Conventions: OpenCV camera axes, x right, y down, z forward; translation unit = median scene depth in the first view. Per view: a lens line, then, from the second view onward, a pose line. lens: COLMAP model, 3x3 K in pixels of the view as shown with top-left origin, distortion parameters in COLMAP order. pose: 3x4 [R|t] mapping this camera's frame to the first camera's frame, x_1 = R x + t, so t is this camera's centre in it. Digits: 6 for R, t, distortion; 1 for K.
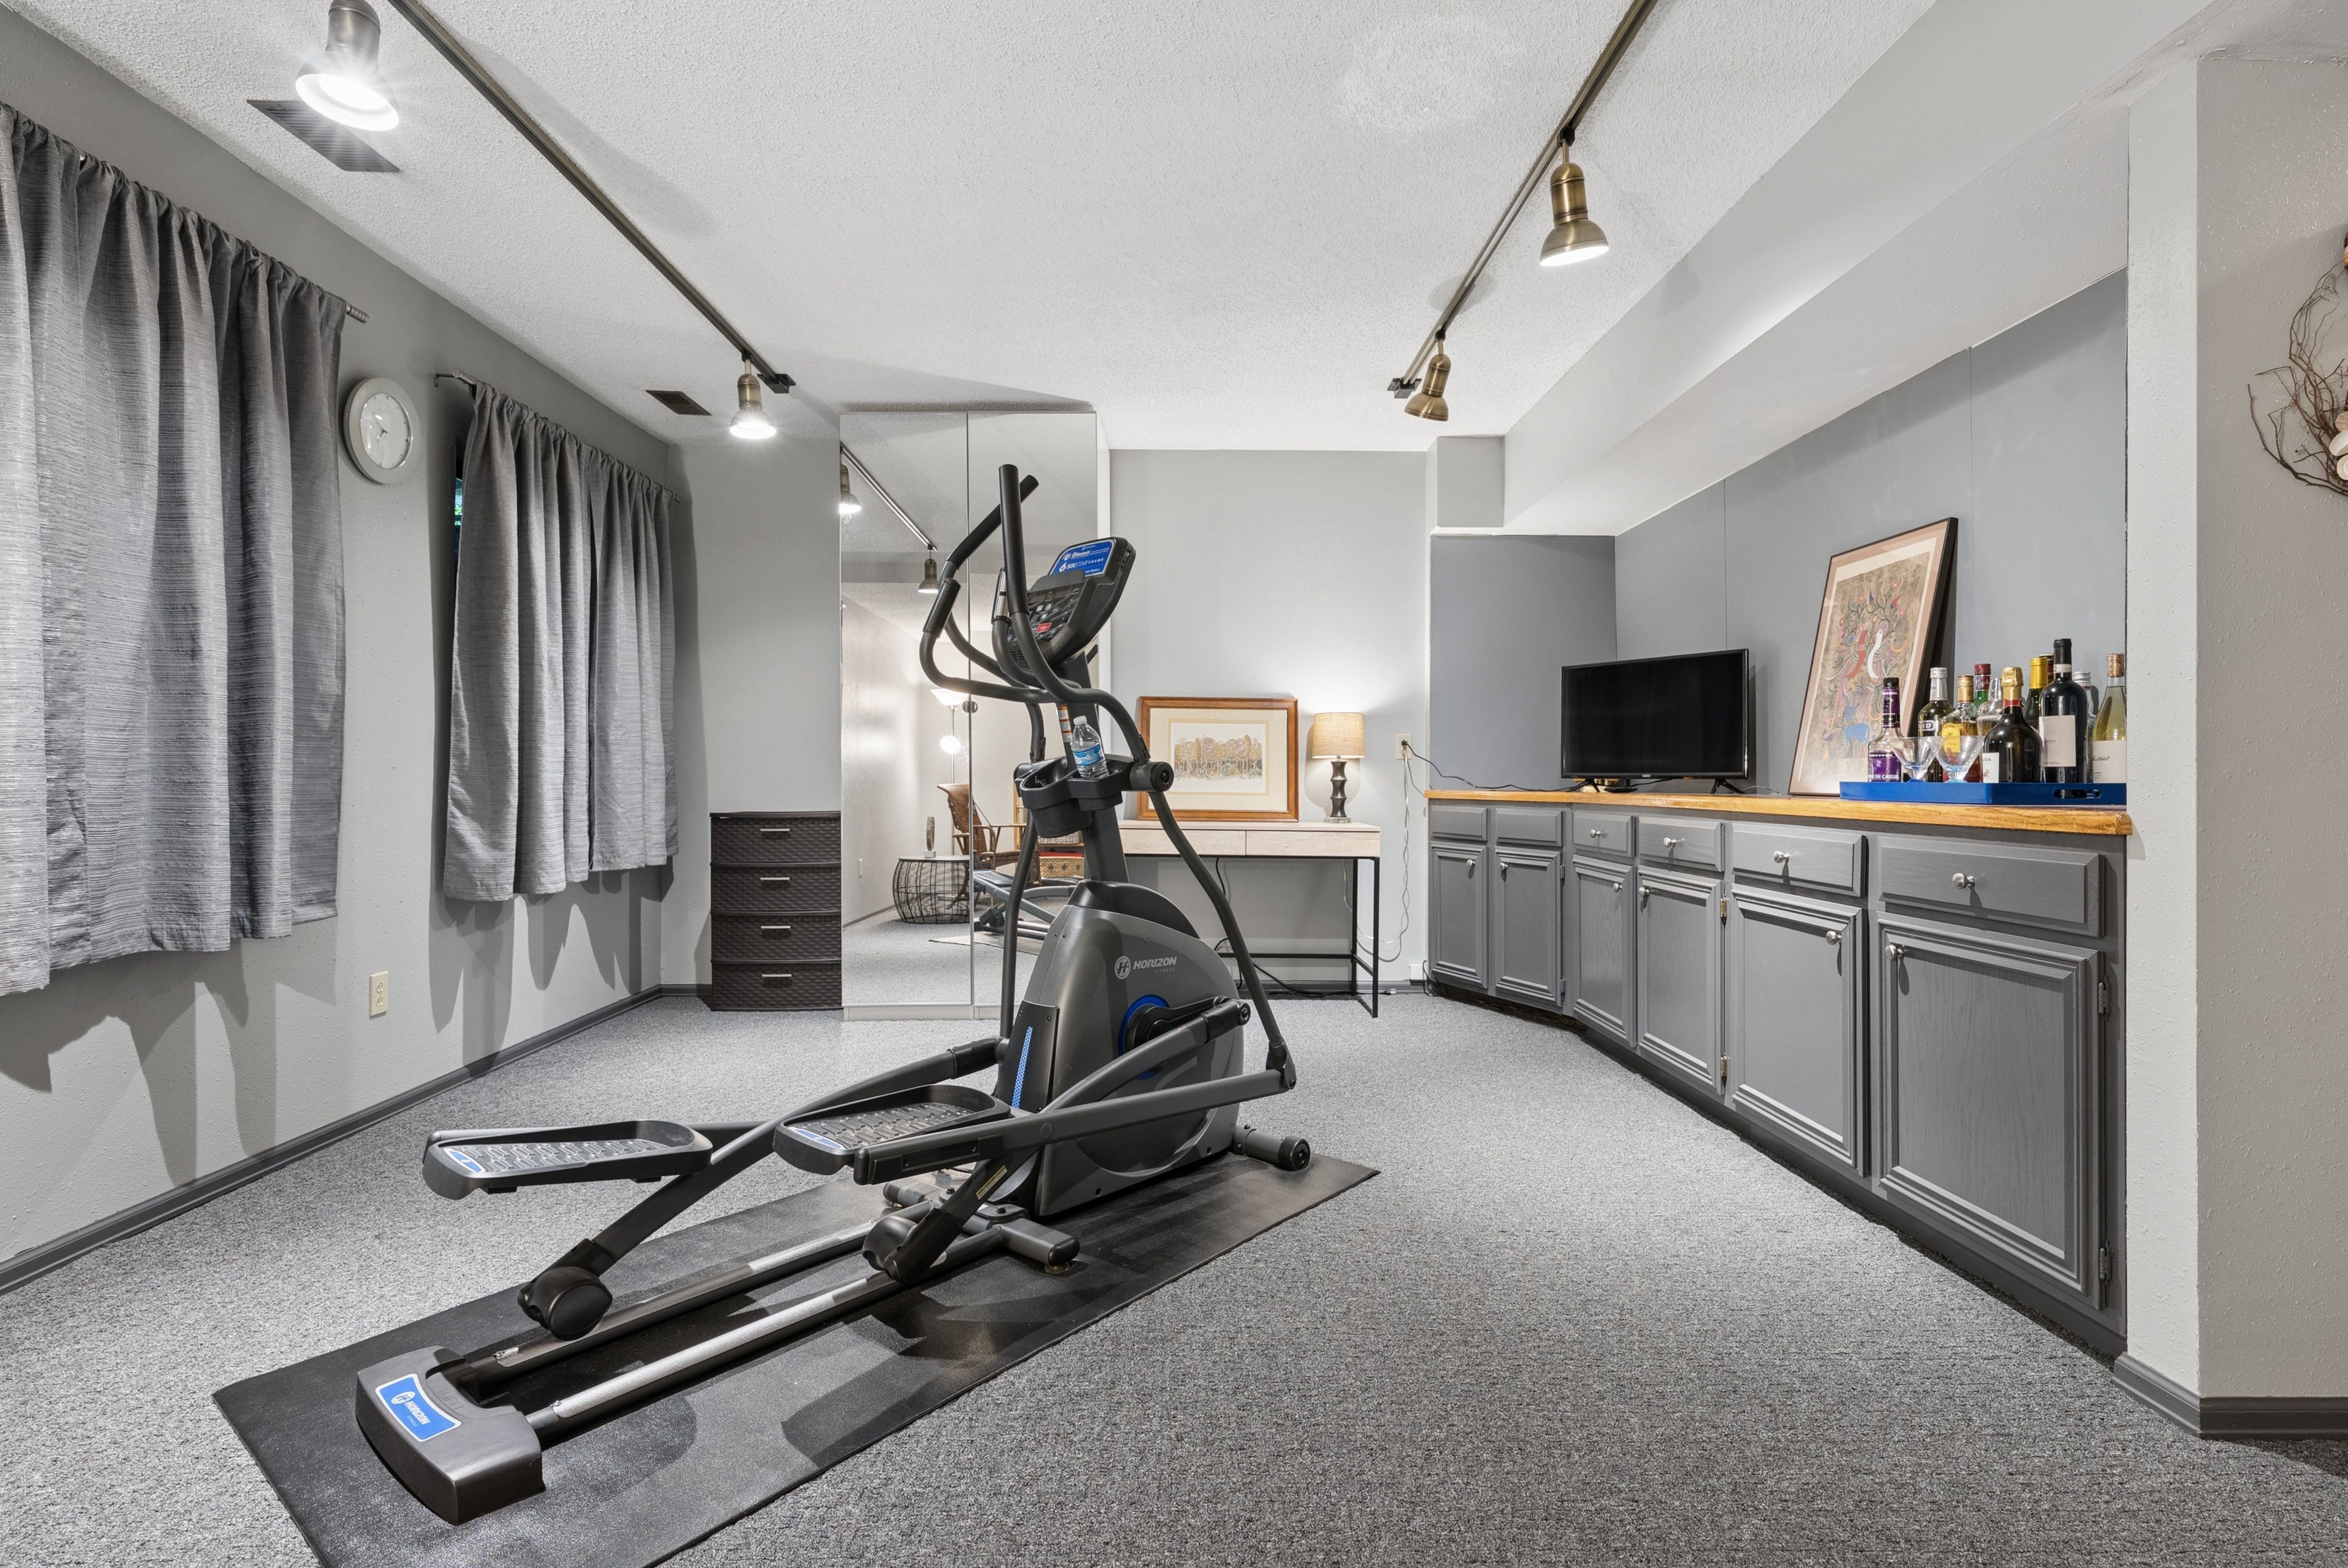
lens RADIAL K [[1137.4, 0, 1174.0], [0, 1137.4, 770.8], [0, 0, 1]] dist [0.000444, -0.000001]
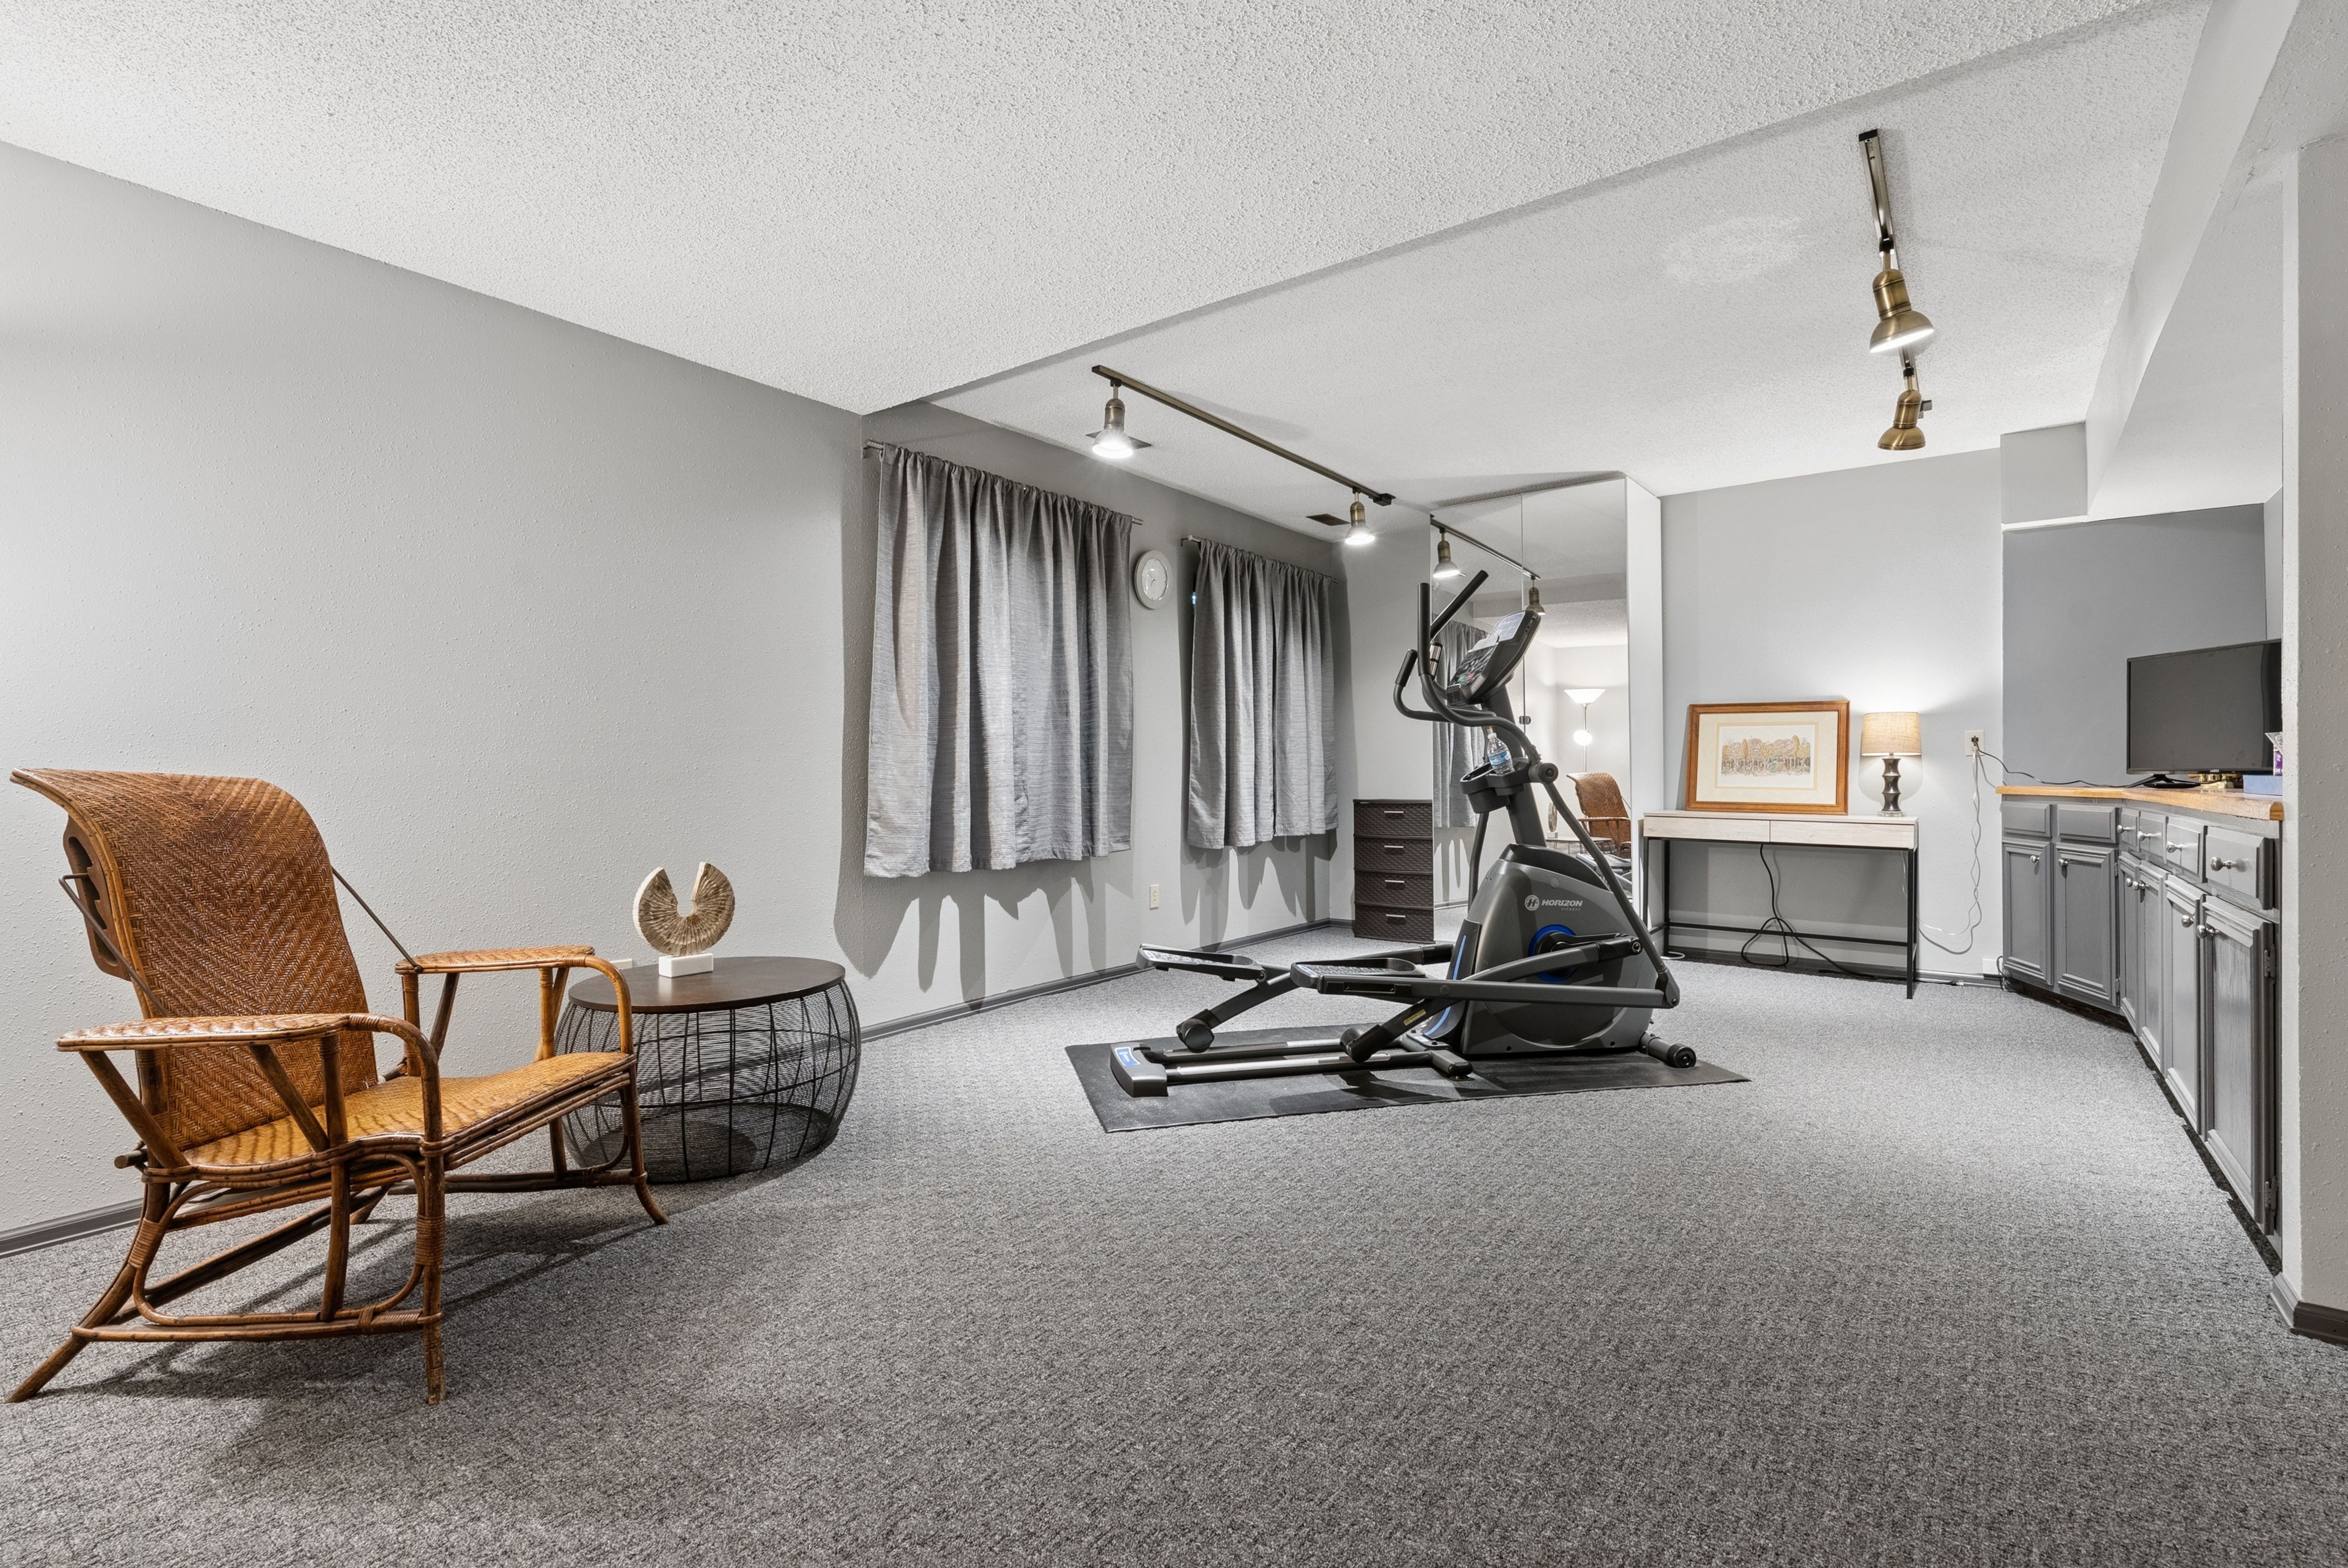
lens RADIAL K [[1046.7, 0, 1166.6], [0, 1046.7, 783.1], [0, 0, 1]] dist [0.000909, 0.000021]
pose [[0.789440, 0.003172, -0.613820, 0.340033], [0.004920, 0.999922, 0.011495, 0.000345], [0.613808, -0.012094, 0.789363, -0.294179]]
